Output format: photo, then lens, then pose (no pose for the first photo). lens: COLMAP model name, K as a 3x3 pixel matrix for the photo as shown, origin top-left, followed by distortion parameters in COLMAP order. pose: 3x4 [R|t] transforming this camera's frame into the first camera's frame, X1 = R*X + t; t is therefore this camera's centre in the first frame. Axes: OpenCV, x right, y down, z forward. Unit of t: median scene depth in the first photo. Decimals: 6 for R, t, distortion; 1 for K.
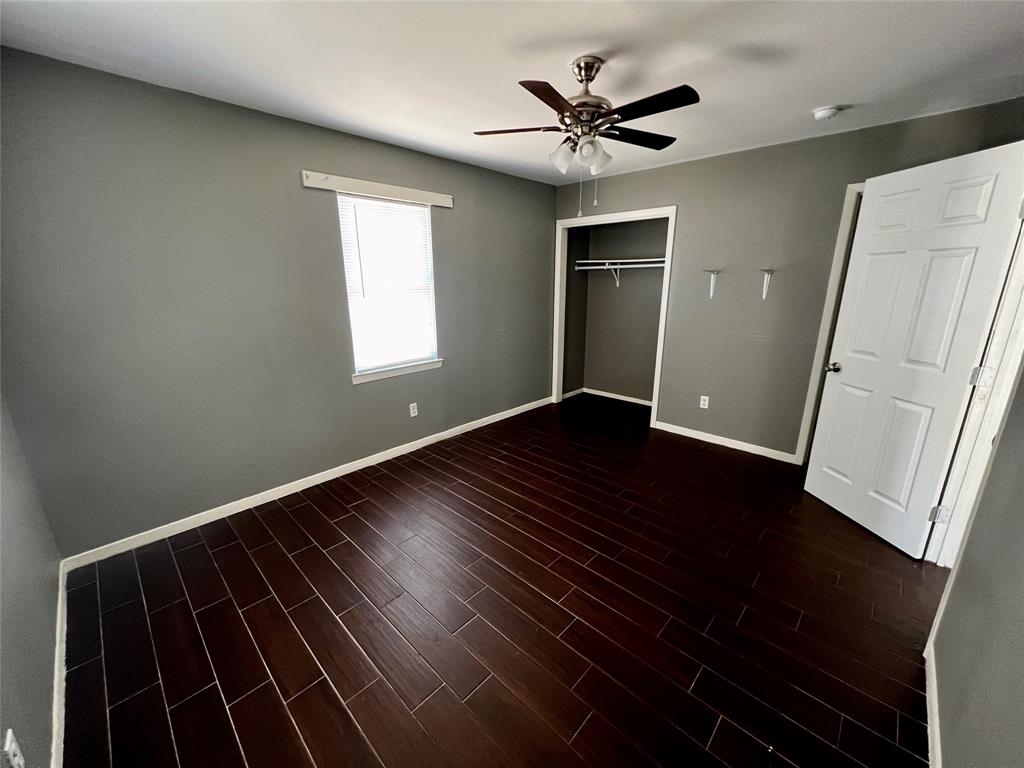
lens RADIAL K [[401.0, 0, 516.2], [0, 401.0, 386.6], [0, 0, 1]] dist [0.010651, -0.000871]
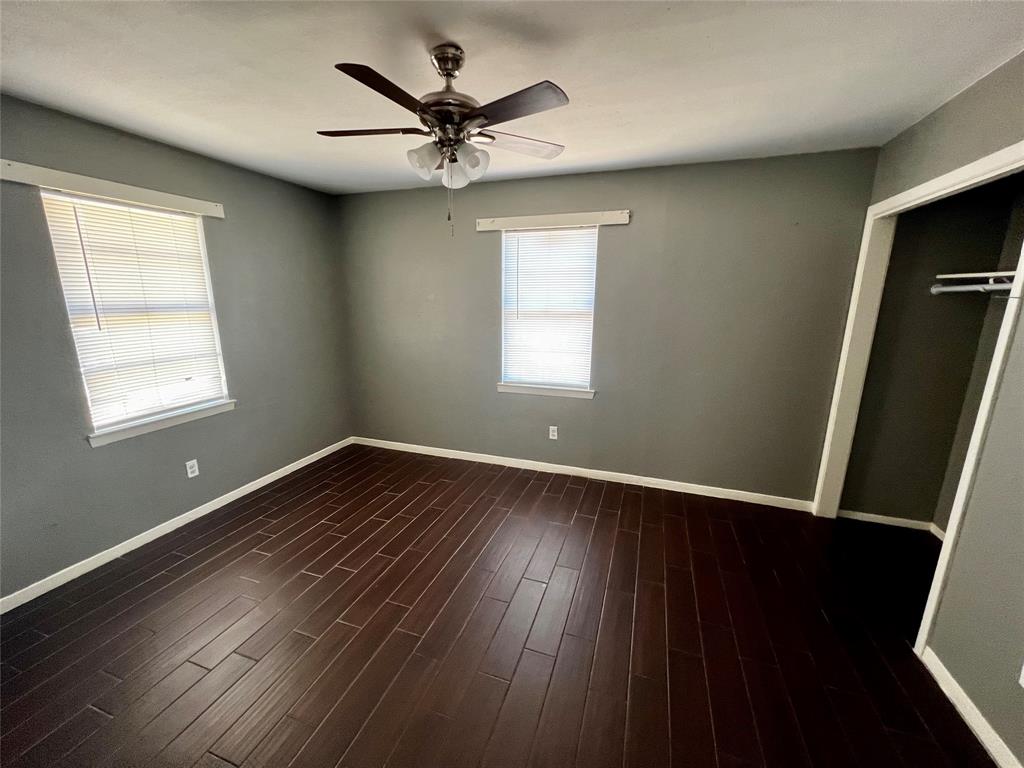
lens RADIAL K [[411.7, 0, 509.1], [0, 411.7, 381.2], [0, 0, 1]] dist [-0.000337, 0.001228]
pose [[0.411056, 0.201825, -0.888988, 0.558627], [-0.241778, 0.964397, 0.107150, -0.142440], [0.878963, 0.170893, 0.445218, 0.415248]]
